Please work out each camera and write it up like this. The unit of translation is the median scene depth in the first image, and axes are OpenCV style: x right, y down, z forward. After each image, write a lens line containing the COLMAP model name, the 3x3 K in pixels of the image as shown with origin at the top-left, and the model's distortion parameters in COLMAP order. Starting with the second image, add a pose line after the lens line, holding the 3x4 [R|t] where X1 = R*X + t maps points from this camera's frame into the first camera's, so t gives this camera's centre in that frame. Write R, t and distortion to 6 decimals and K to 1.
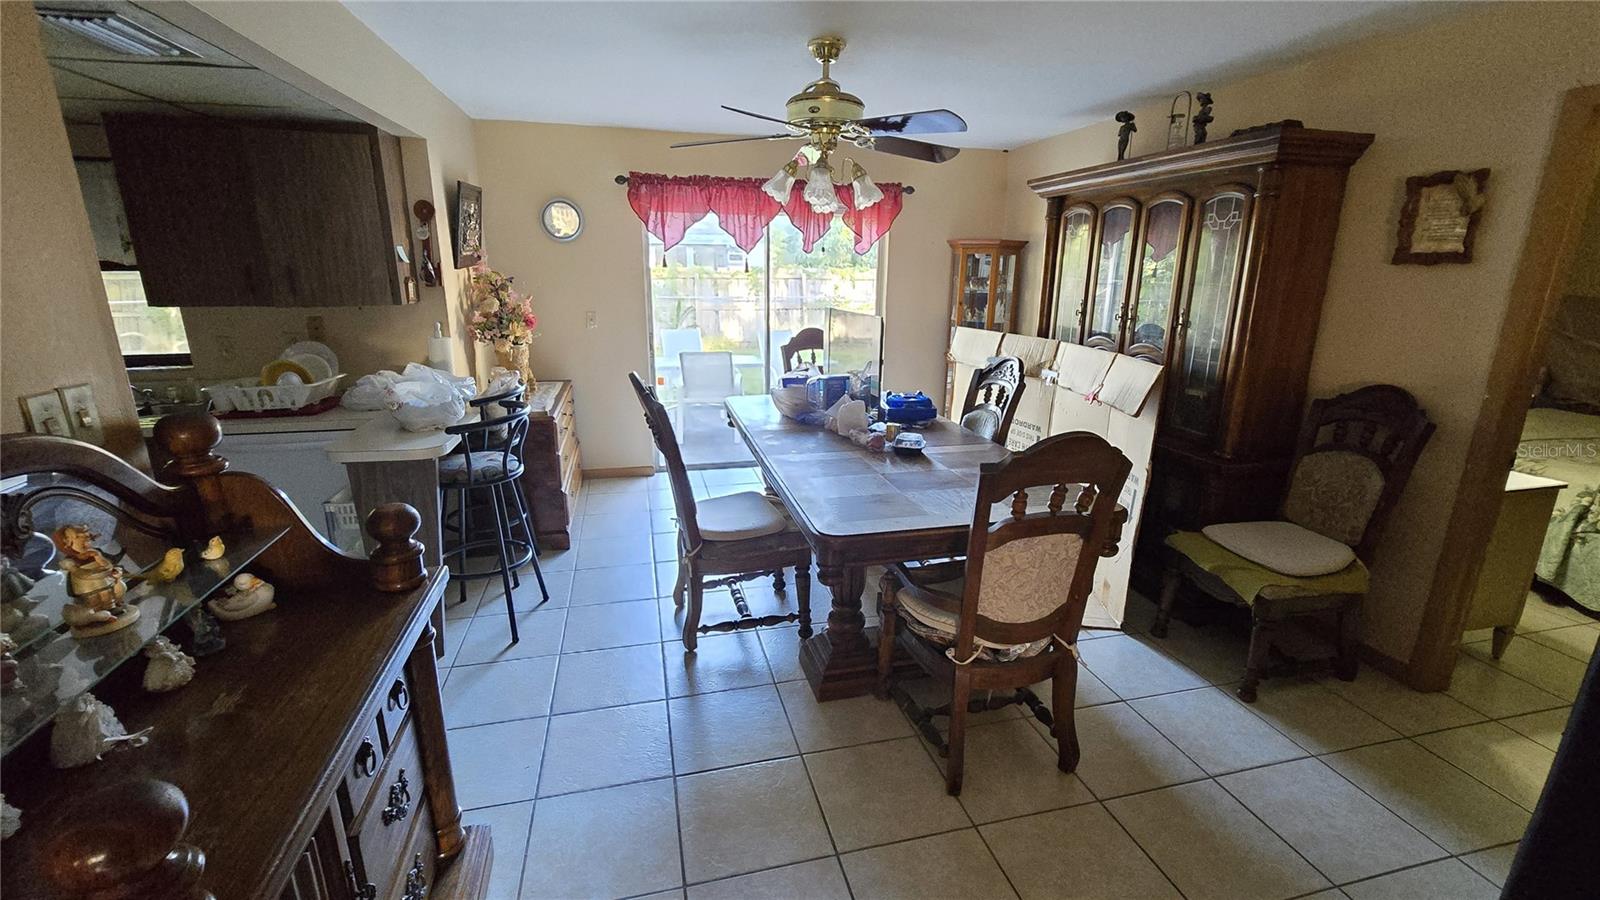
lens RADIAL K [[666.1, 0, 800.0], [0, 666.1, 450.0], [0, 0, 1]] dist [-0.000140, 0.000144]
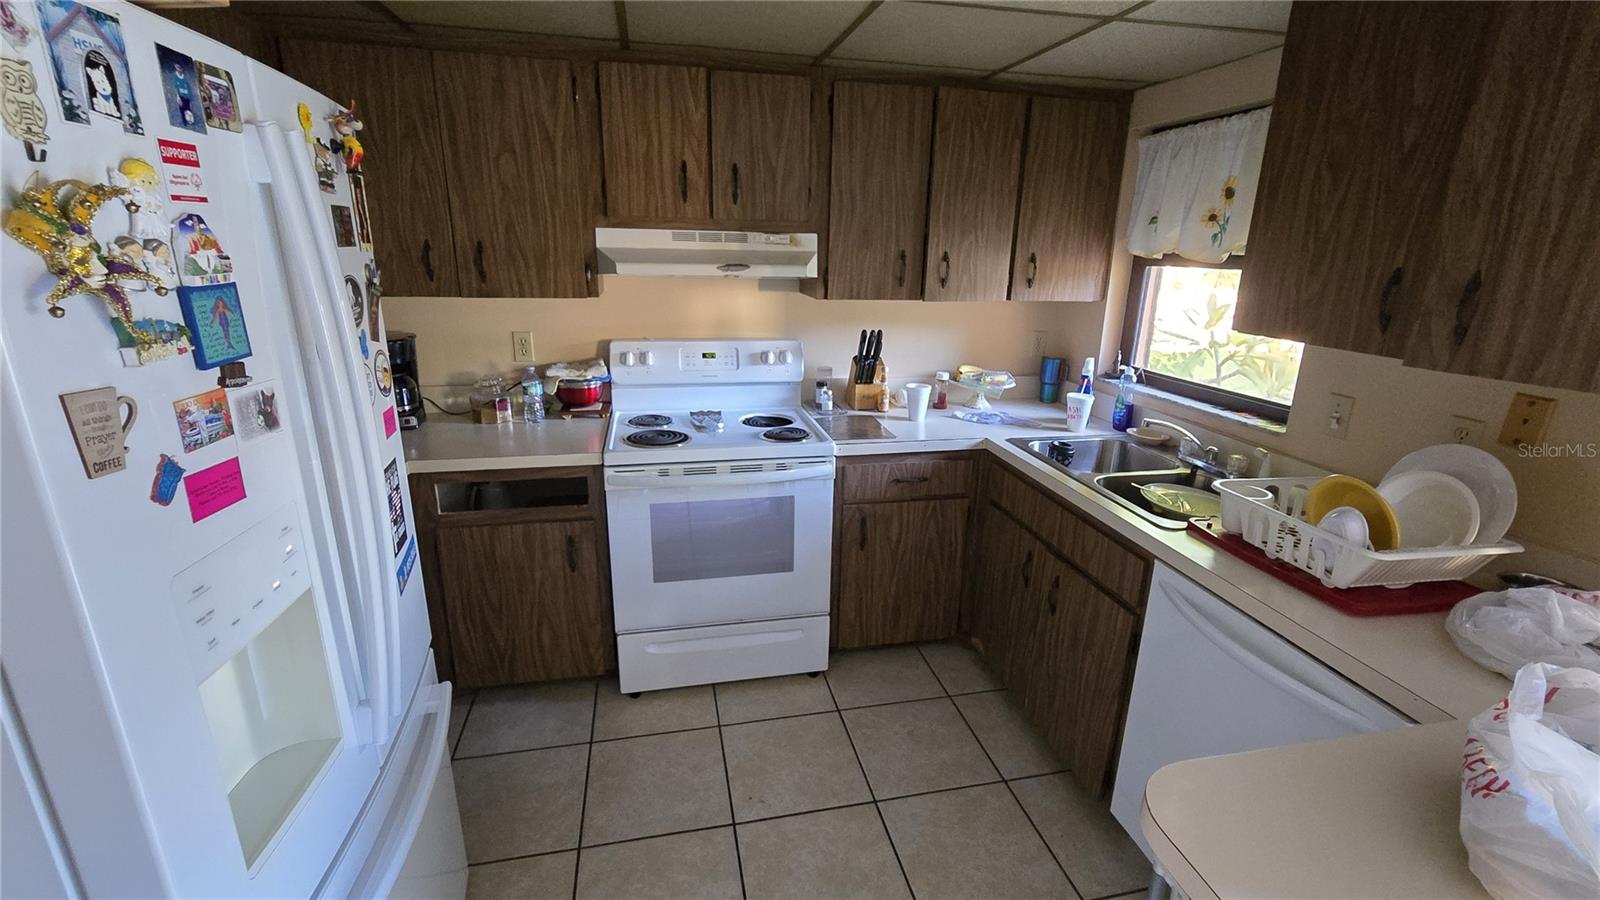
lens RADIAL K [[666.1, 0, 800.0], [0, 666.1, 450.0], [0, 0, 1]] dist [-0.000140, 0.000144]
pose [[-0.029749, 0.279419, -0.959708, -0.338942], [-0.271384, 0.921810, 0.276797, -0.171366], [0.962011, 0.268683, 0.048407, 0.606509]]
